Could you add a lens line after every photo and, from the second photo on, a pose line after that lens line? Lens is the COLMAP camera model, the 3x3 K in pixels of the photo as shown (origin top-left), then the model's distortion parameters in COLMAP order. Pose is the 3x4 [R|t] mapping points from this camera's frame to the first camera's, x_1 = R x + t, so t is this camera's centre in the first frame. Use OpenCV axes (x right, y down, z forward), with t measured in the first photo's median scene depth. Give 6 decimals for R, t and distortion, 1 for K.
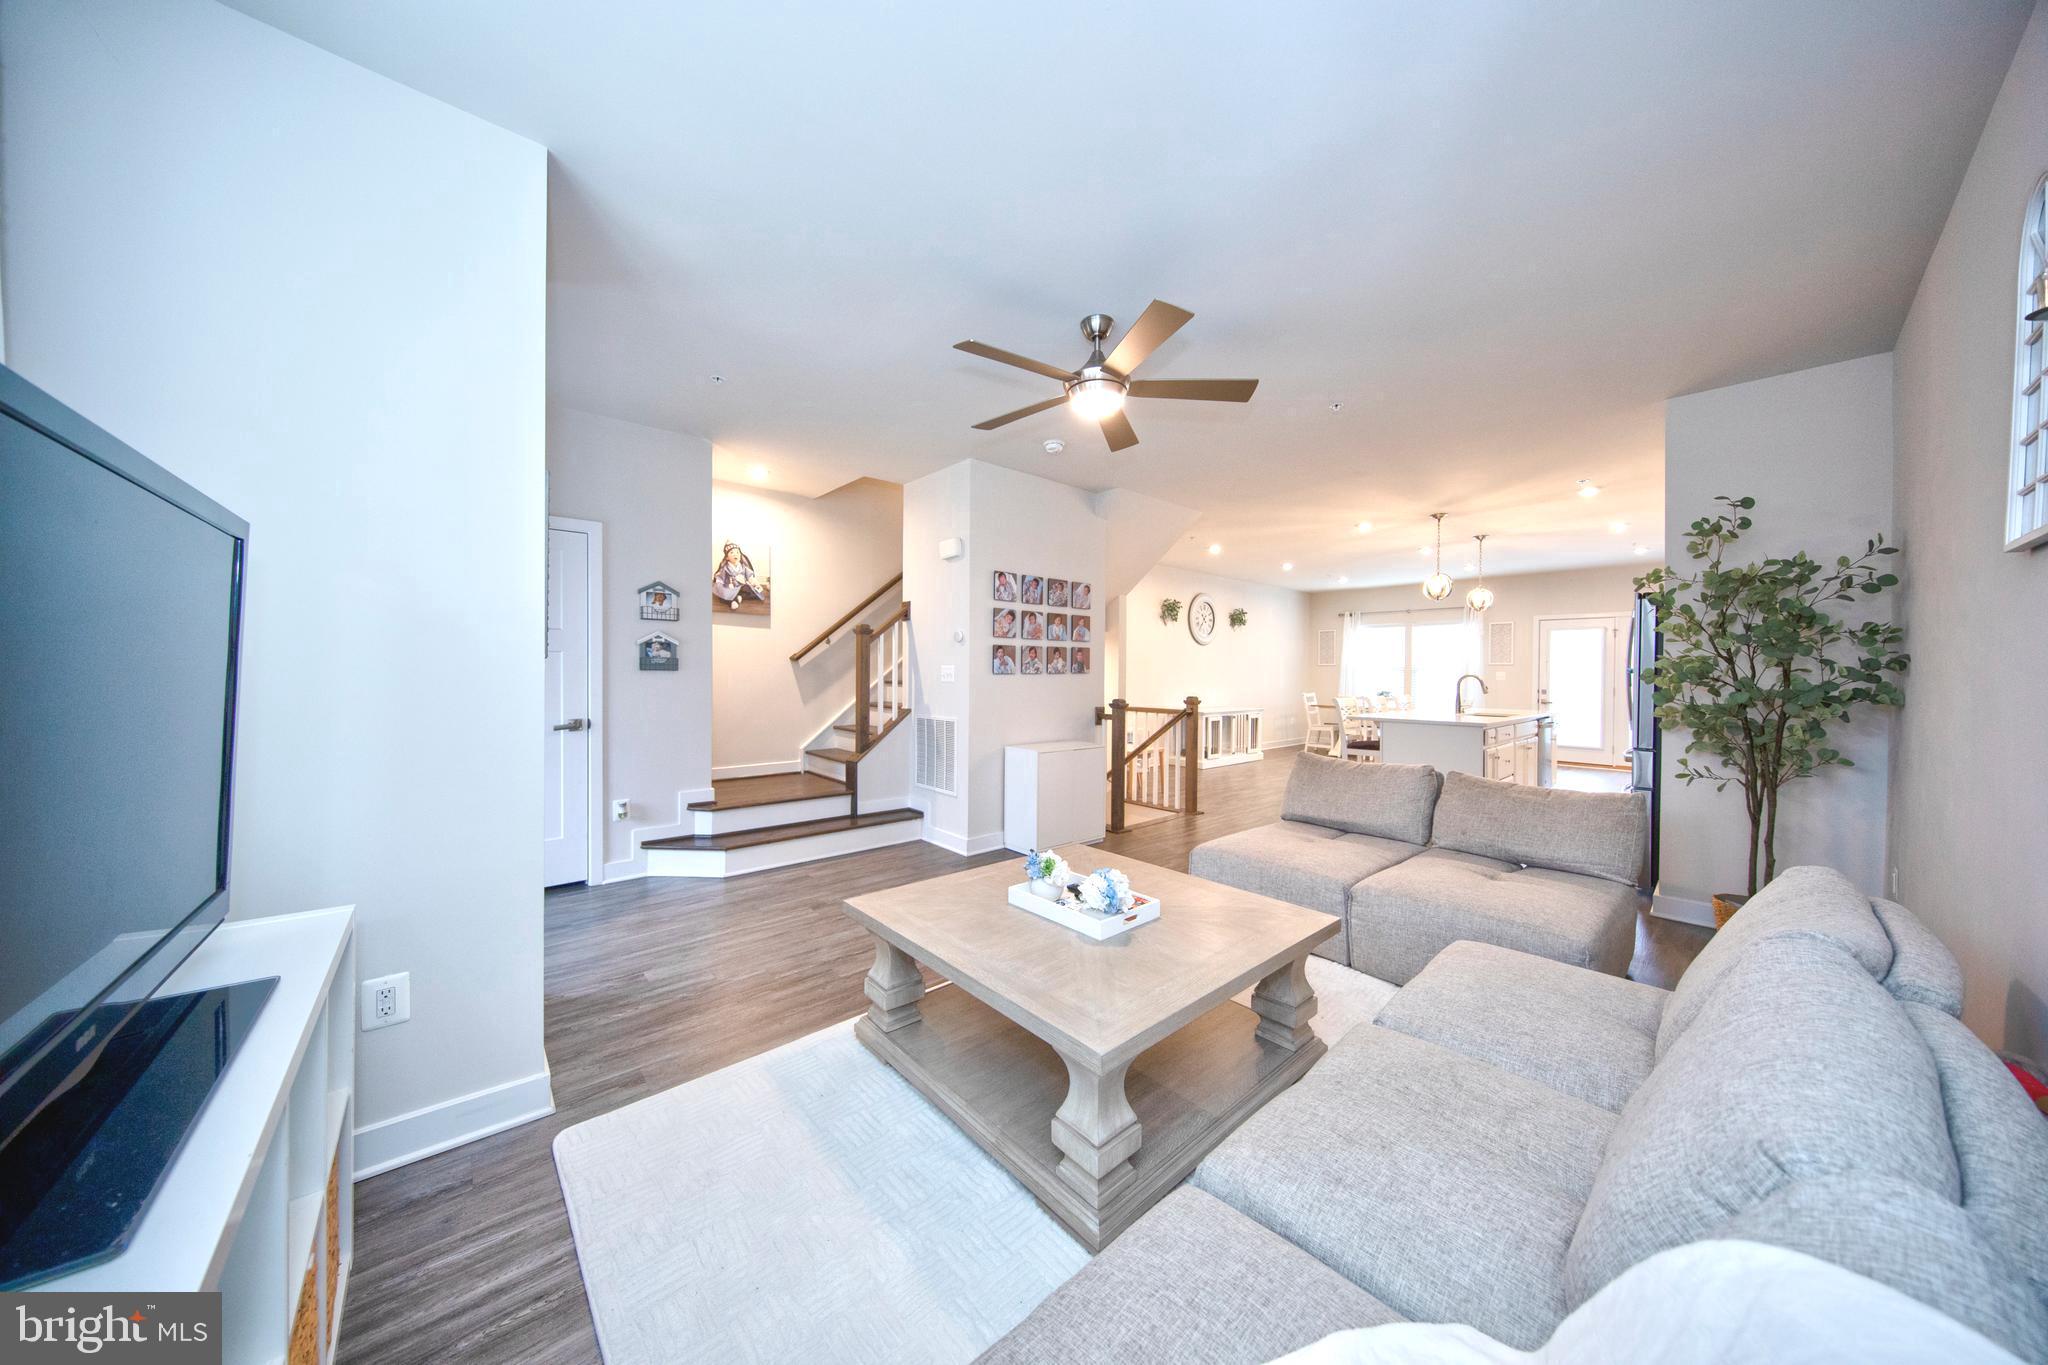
lens RADIAL K [[644.2, 0, 1022.5], [0, 644.2, 673.7], [0, 0, 1]] dist [0.006894, 0.000013]
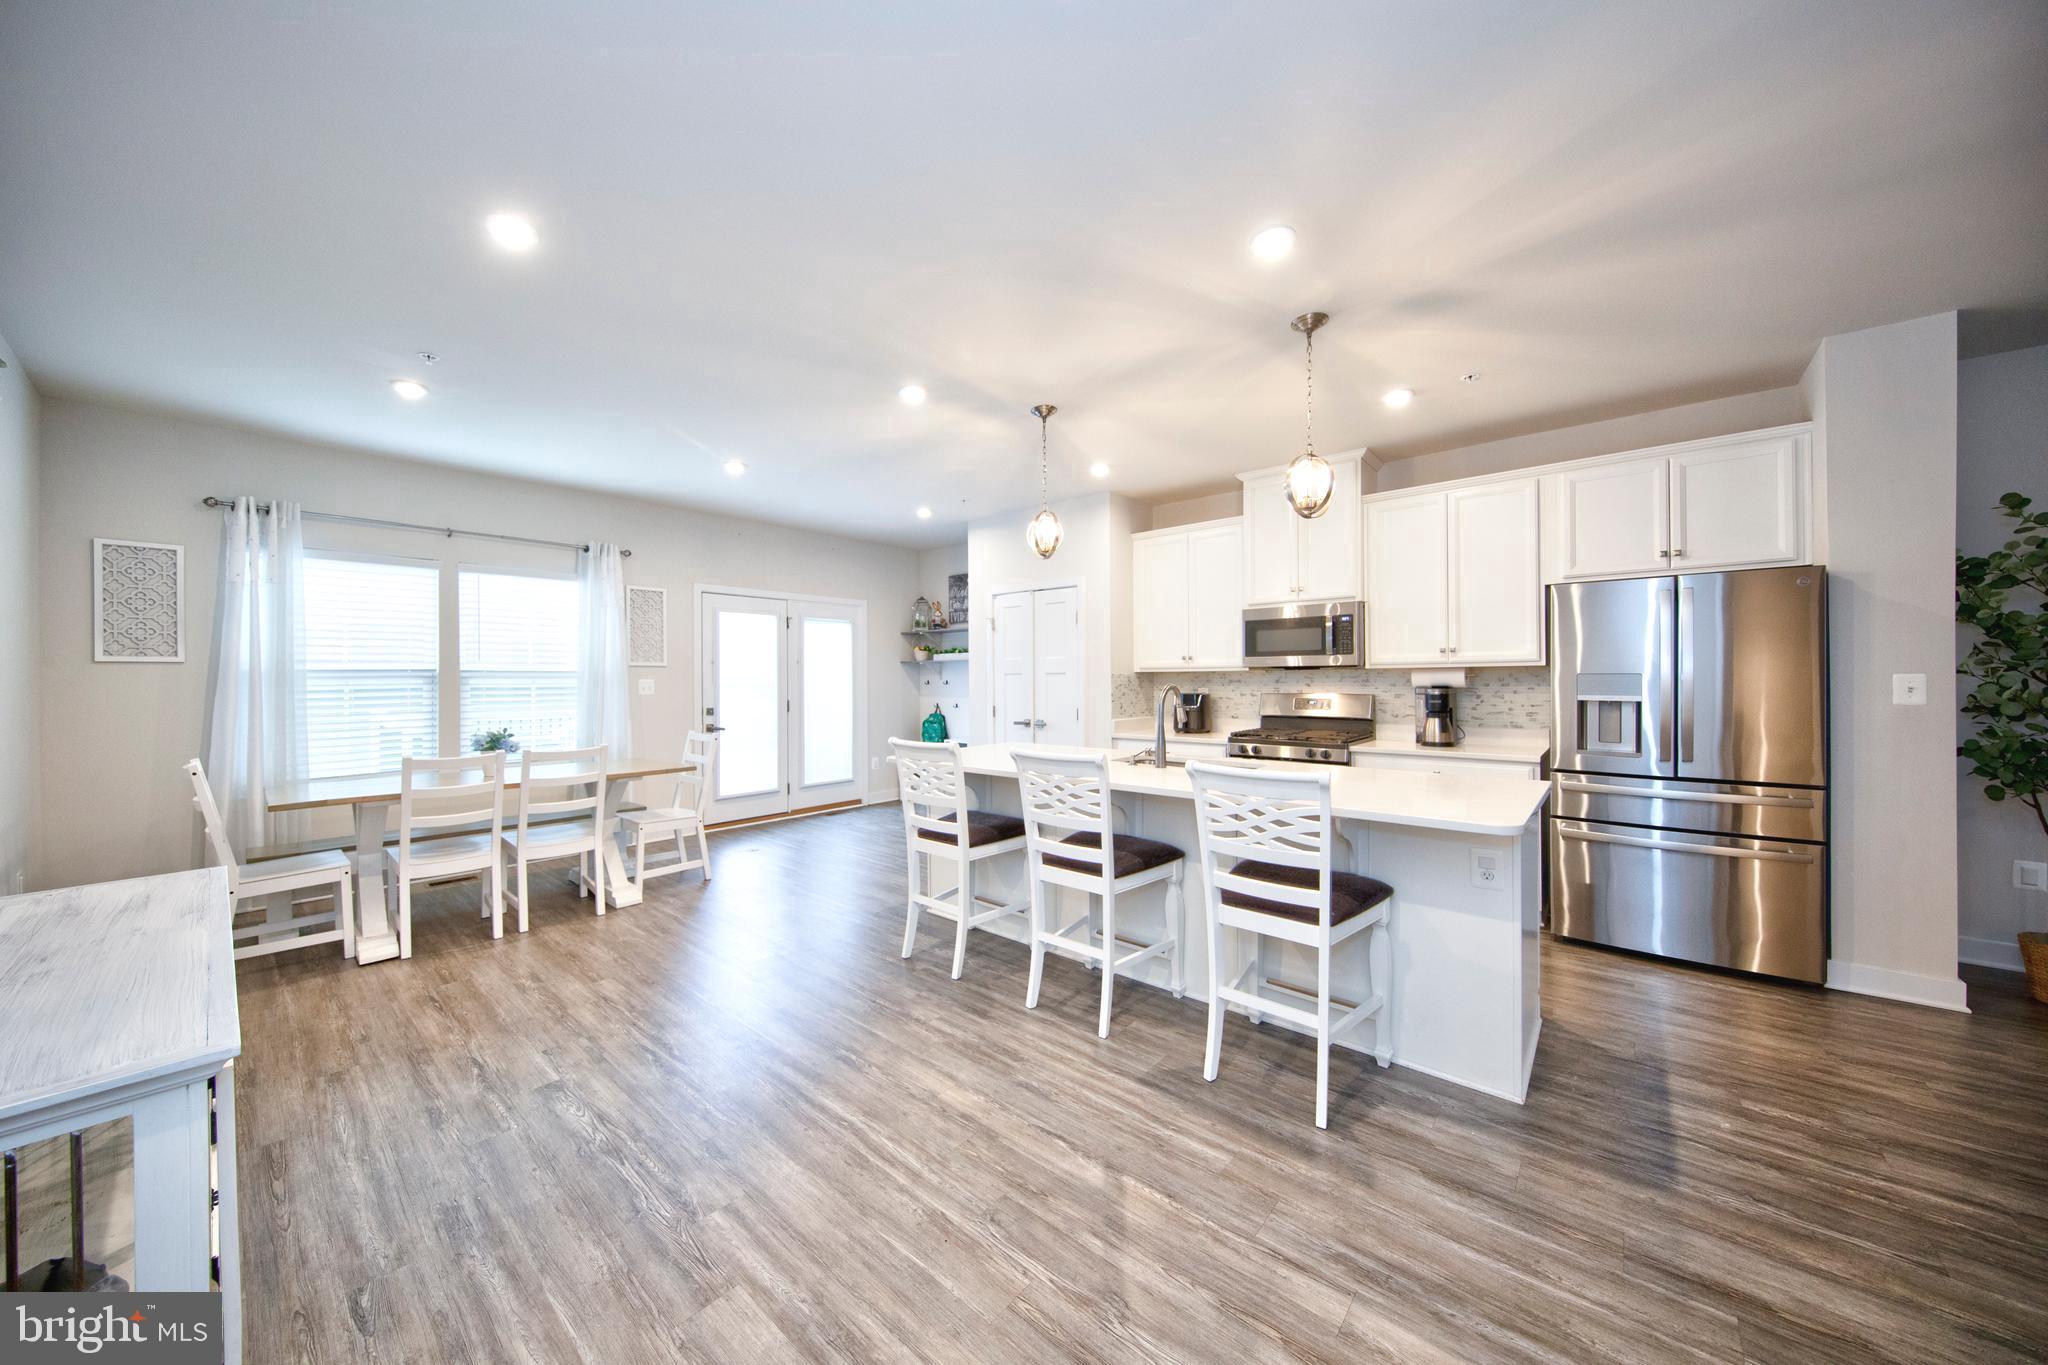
lens RADIAL K [[694.4, 0, 1016.0], [0, 694.4, 681.2], [0, 0, 1]] dist [-0.001288, -0.001266]
pose [[-0.133781, -0.011982, 0.990938, 0.238239], [0.007582, 0.999885, 0.013114, -0.012127], [-0.990982, 0.009267, -0.133675, 1.480588]]
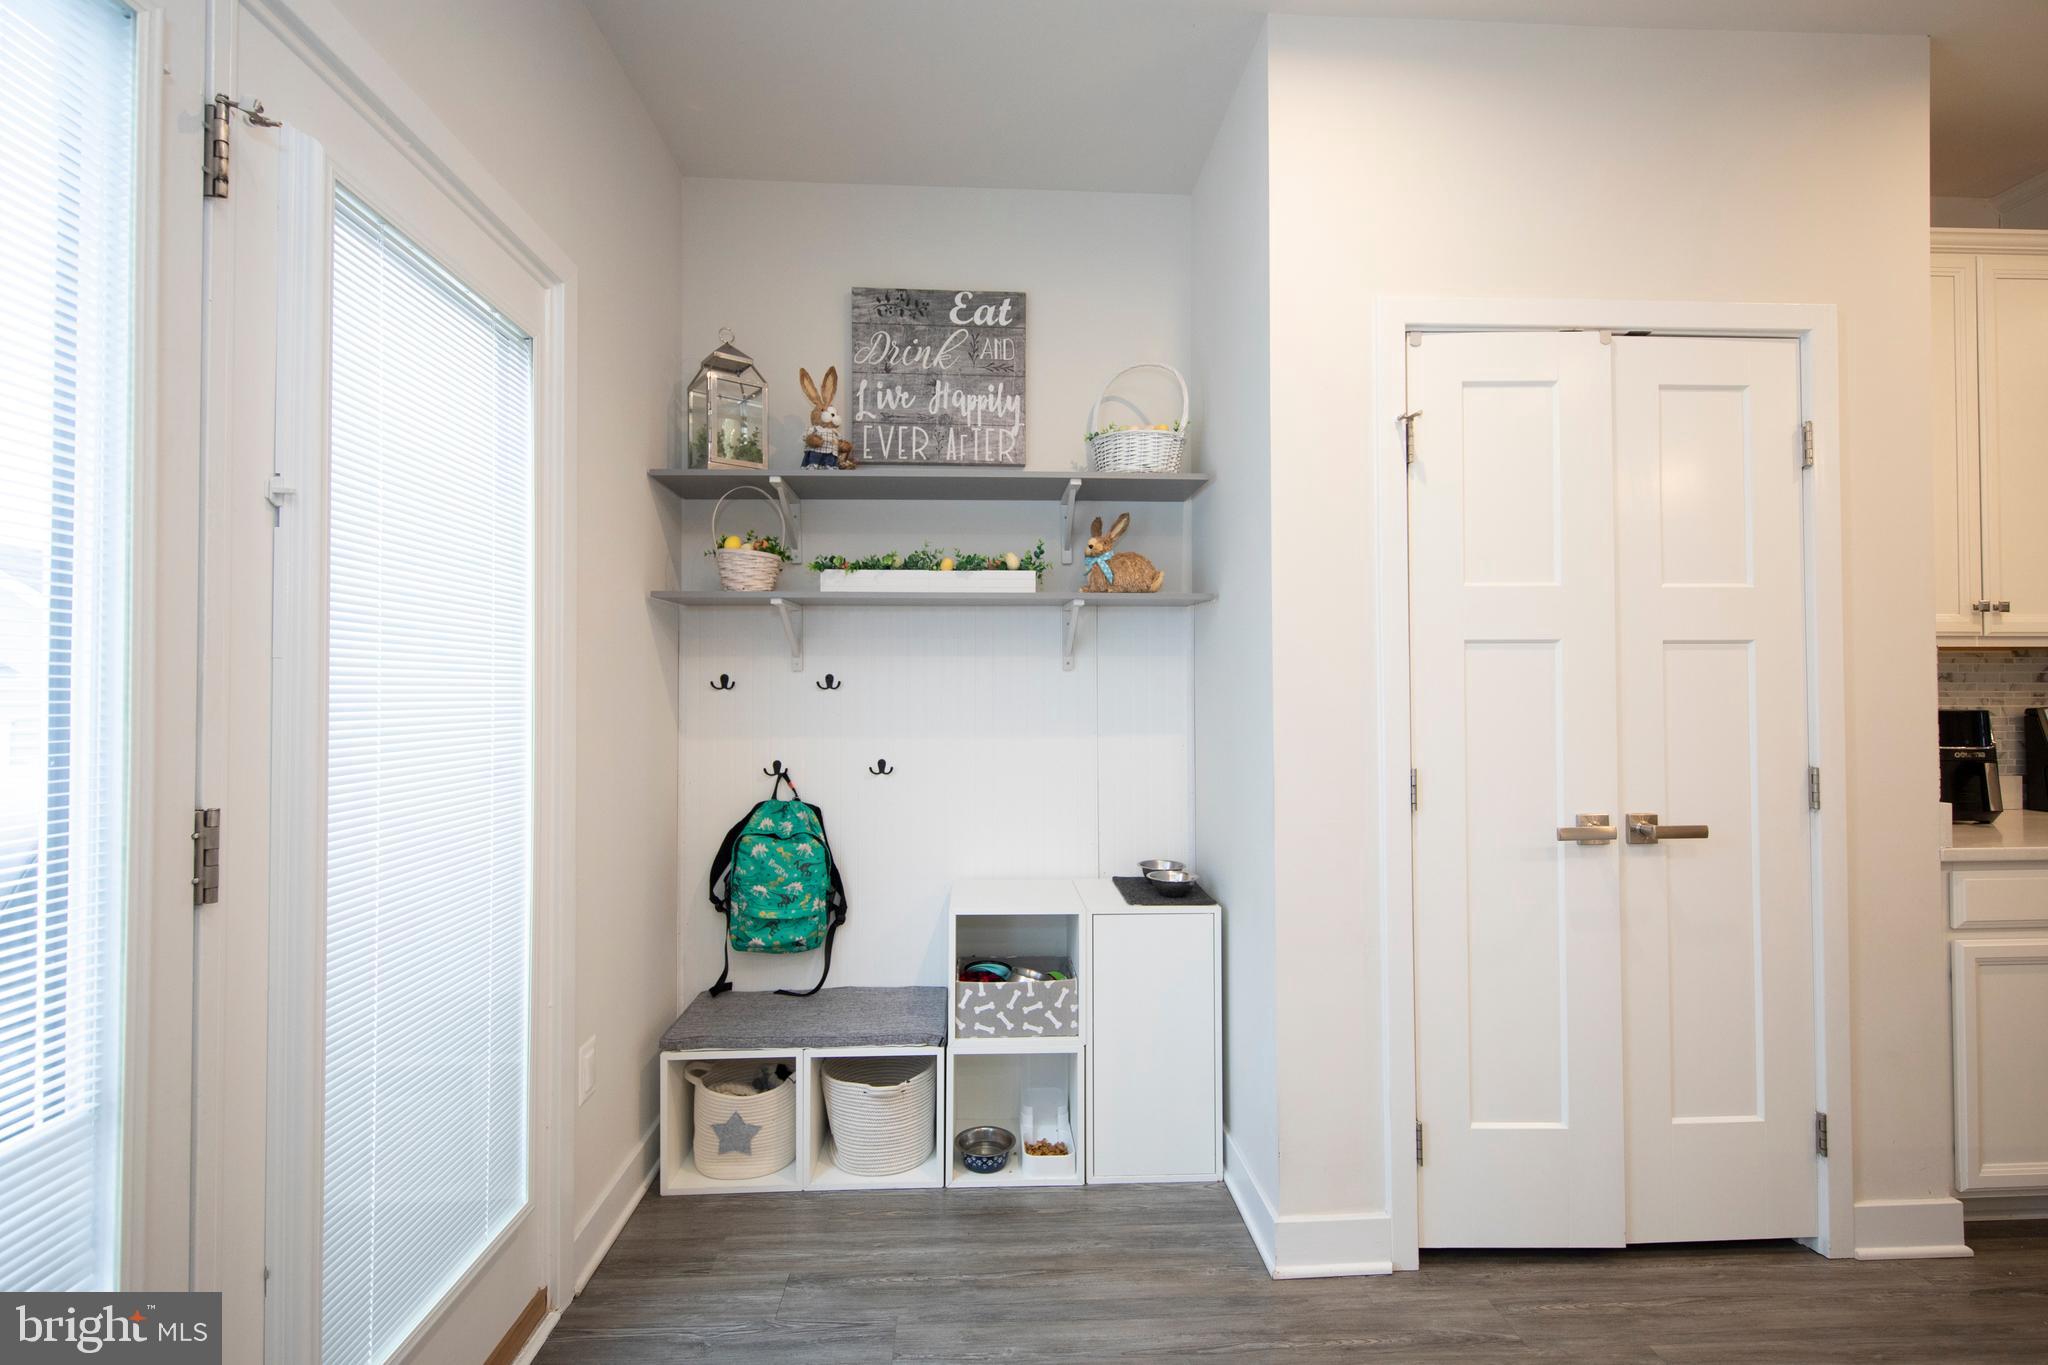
lens RADIAL K [[892.8, 0, 1024.5], [0, 892.8, 686.3], [0, 0, 1]] dist [0.009453, -0.004091]
pose [[-0.787885, -0.001465, 0.615820, 1.318924], [-0.002508, 0.999997, -0.000831, 0.010987], [-0.615817, -0.002199, -0.787886, 1.764829]]
